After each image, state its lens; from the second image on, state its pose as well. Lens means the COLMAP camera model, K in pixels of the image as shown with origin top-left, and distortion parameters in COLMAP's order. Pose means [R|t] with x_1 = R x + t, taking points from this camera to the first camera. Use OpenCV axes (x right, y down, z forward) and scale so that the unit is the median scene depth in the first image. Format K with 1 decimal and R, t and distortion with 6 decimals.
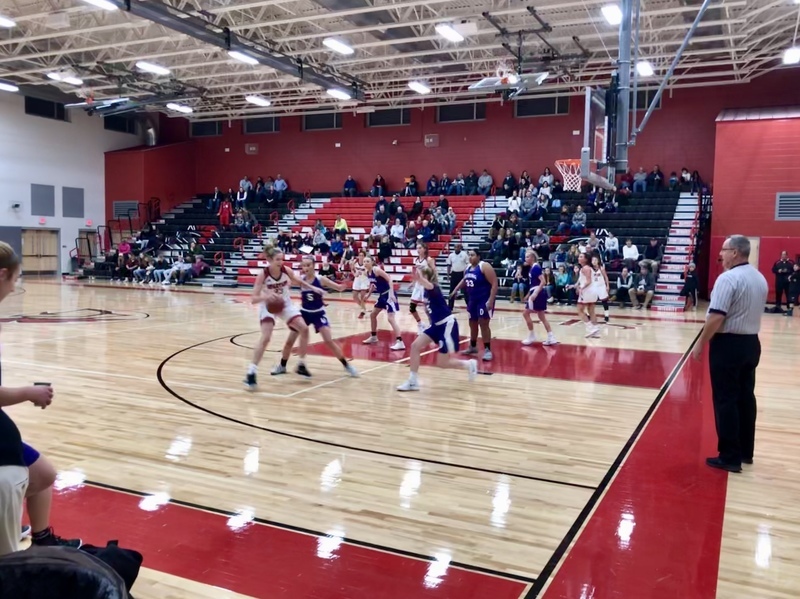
lens RADIAL K [[733.8, 0, 401.3], [0, 733.8, 298.4], [0, 0, 1]] dist [0.006620, 0.000000]
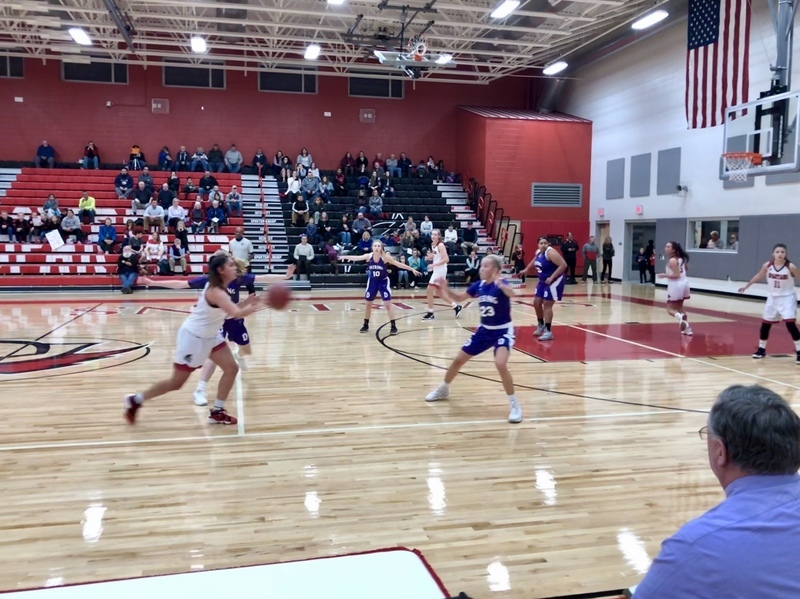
lens RADIAL K [[733.8, 0, 402.9], [0, 733.8, 298.8], [0, 0, 1]] dist [0.006620, 0.000000]
pose [[0.773725, -0.070175, 0.629623, -0.294207], [0.049835, 0.997508, 0.049938, -0.019721], [-0.631558, -0.007261, 0.775294, 0.155831]]
